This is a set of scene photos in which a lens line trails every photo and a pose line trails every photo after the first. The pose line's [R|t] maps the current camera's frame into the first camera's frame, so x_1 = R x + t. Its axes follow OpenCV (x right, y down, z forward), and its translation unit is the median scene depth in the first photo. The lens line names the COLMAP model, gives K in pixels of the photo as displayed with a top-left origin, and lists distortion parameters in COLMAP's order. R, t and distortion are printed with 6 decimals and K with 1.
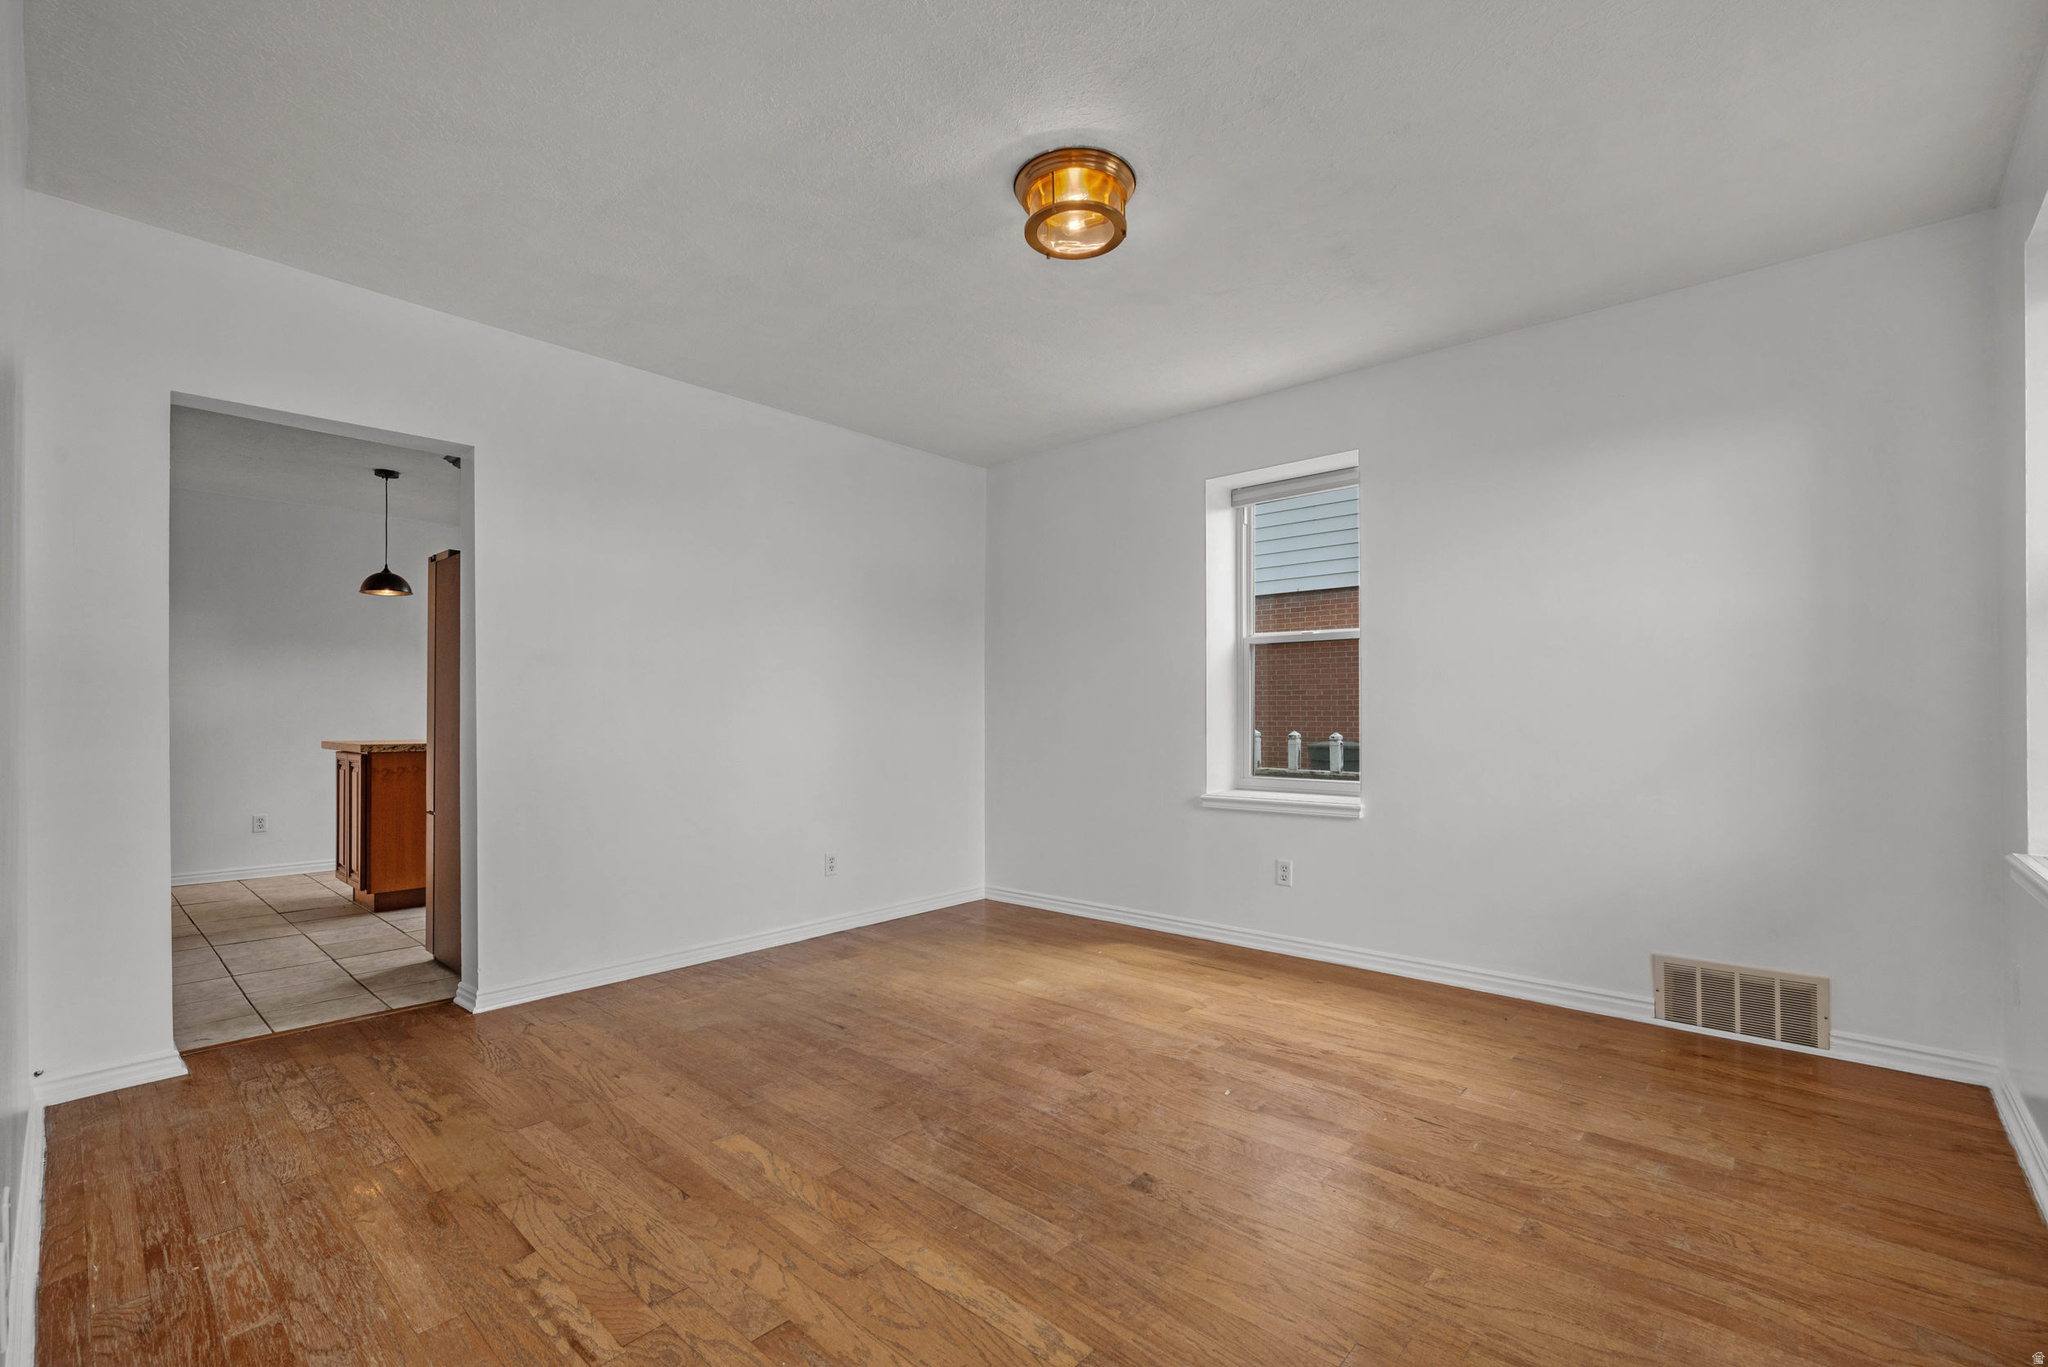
lens RADIAL K [[873.7, 0, 1029.0], [0, 873.7, 700.1], [0, 0, 1]] dist [0.001686, -0.000320]
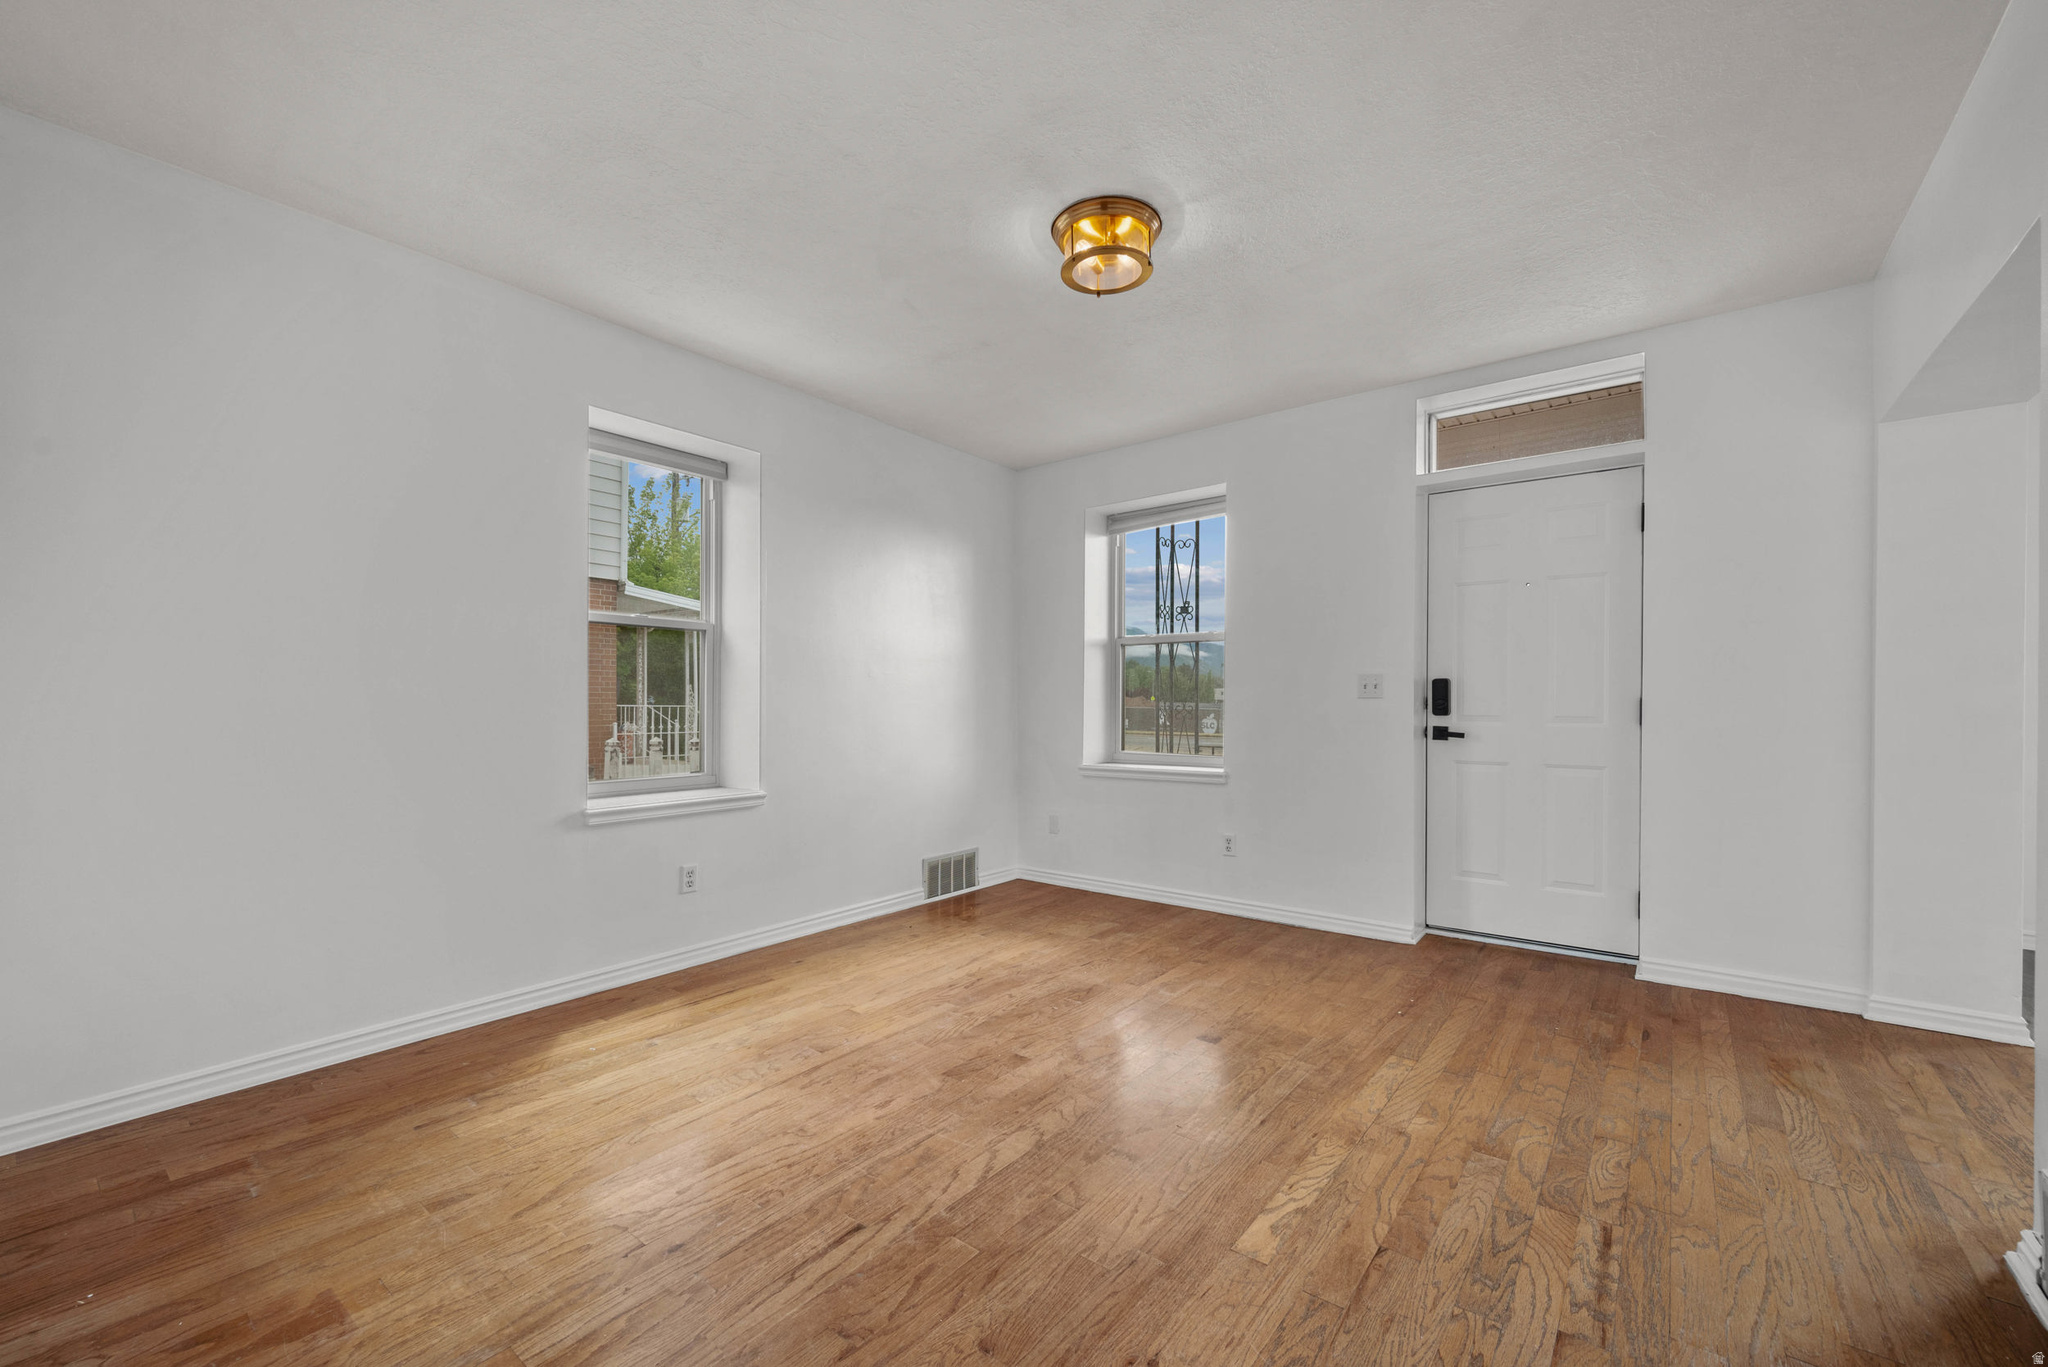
lens RADIAL K [[815.8, 0, 1028.8], [0, 815.8, 693.0], [0, 0, 1]] dist [0.000734, 0.000156]
pose [[-0.058200, 0.018427, 0.998135, -0.853658], [-0.014904, 0.999702, -0.019325, 0.017958], [-0.998194, -0.016001, -0.057908, 0.999674]]
